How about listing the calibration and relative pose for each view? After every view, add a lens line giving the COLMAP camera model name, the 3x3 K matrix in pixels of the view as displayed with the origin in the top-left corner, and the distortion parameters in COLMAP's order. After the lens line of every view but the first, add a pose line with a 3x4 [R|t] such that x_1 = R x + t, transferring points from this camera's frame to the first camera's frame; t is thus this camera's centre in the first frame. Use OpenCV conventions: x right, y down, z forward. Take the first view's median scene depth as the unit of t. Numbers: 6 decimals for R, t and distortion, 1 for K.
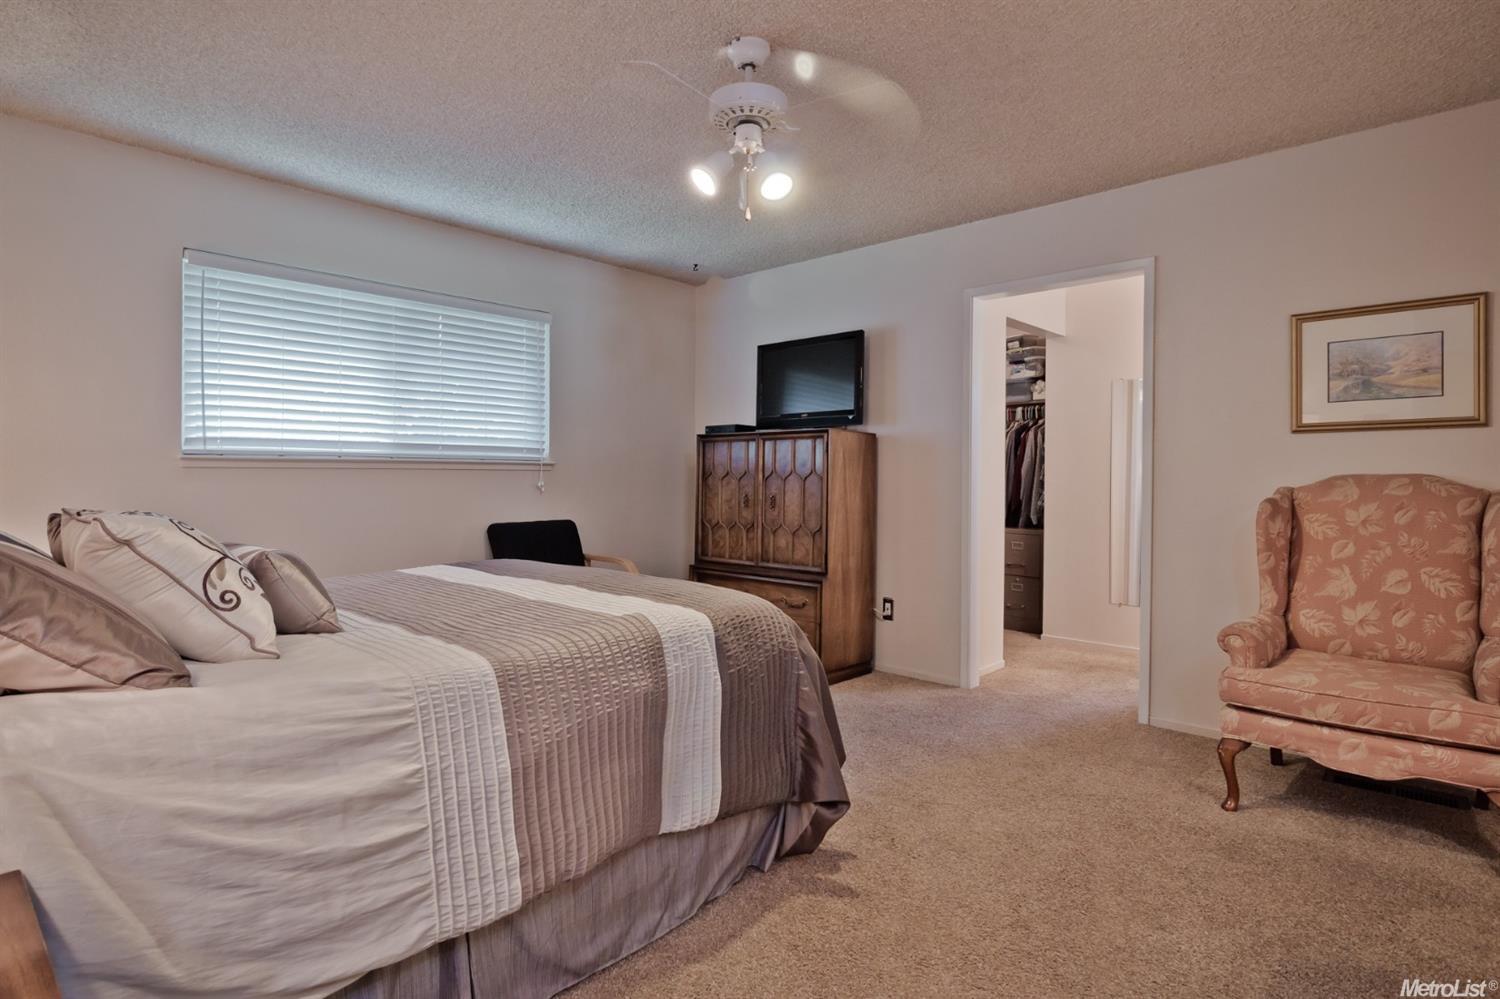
lens RADIAL K [[801.2, 0, 748.1], [0, 801.2, 498.1], [0, 0, 1]] dist [-0.004377, 0.000650]
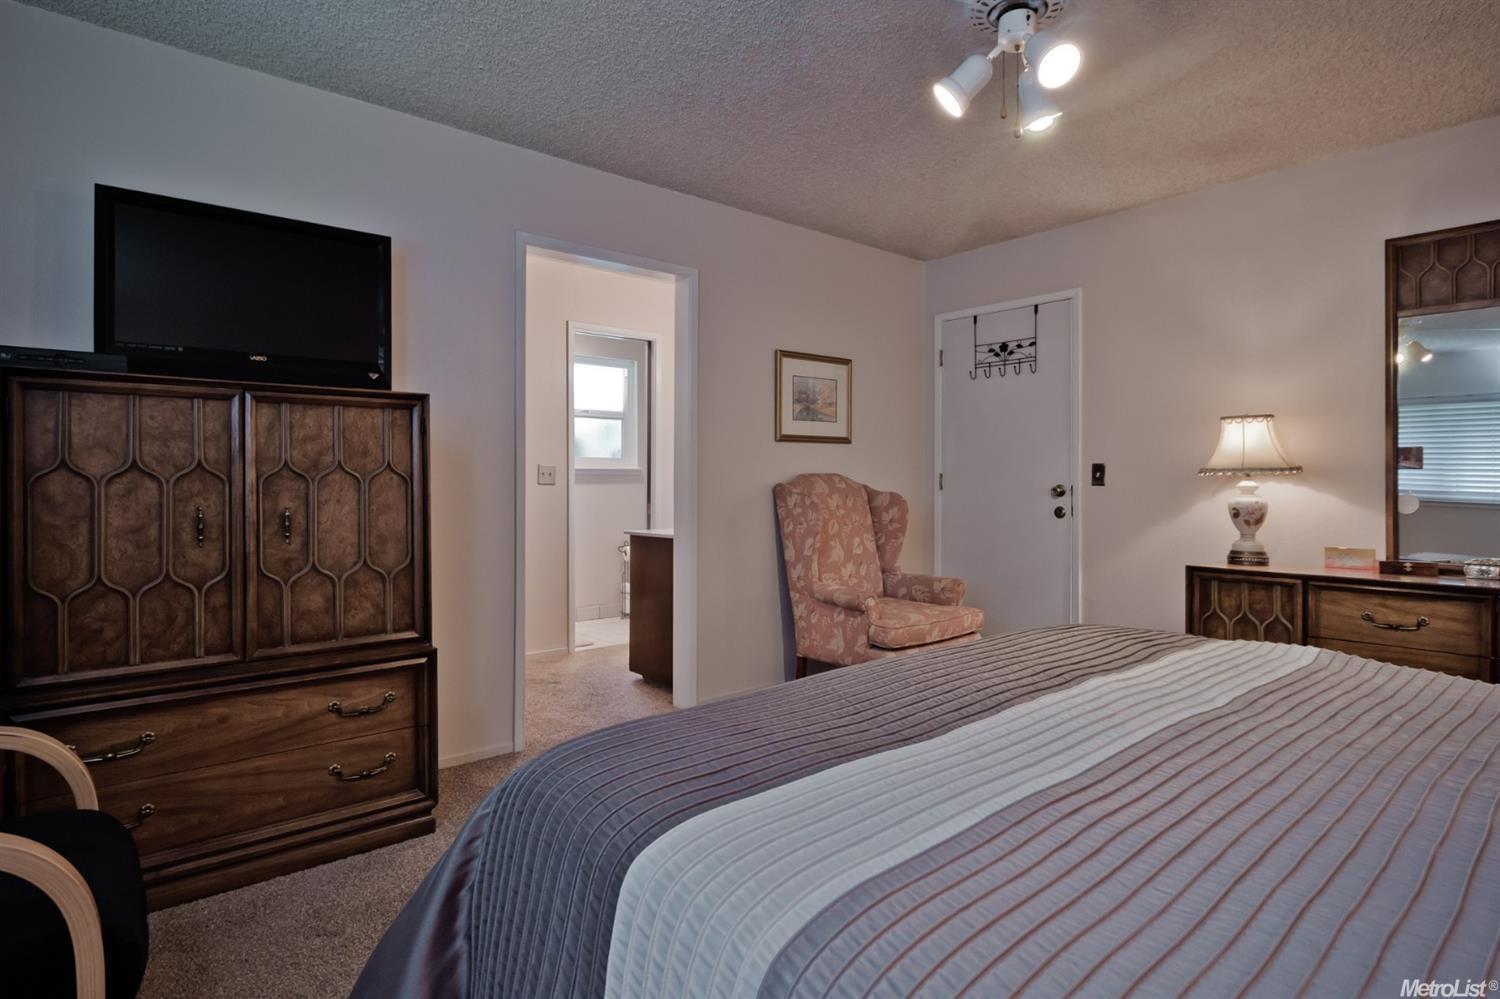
lens RADIAL K [[801.2, 0, 748.8], [0, 801.2, 486.0], [0, 0, 1]] dist [-0.004377, 0.000650]
pose [[0.113901, -0.016298, 0.993358, -0.604657], [0.023507, 0.999630, 0.013706, -0.027819], [-0.993214, 0.021790, 0.114242, 0.895156]]
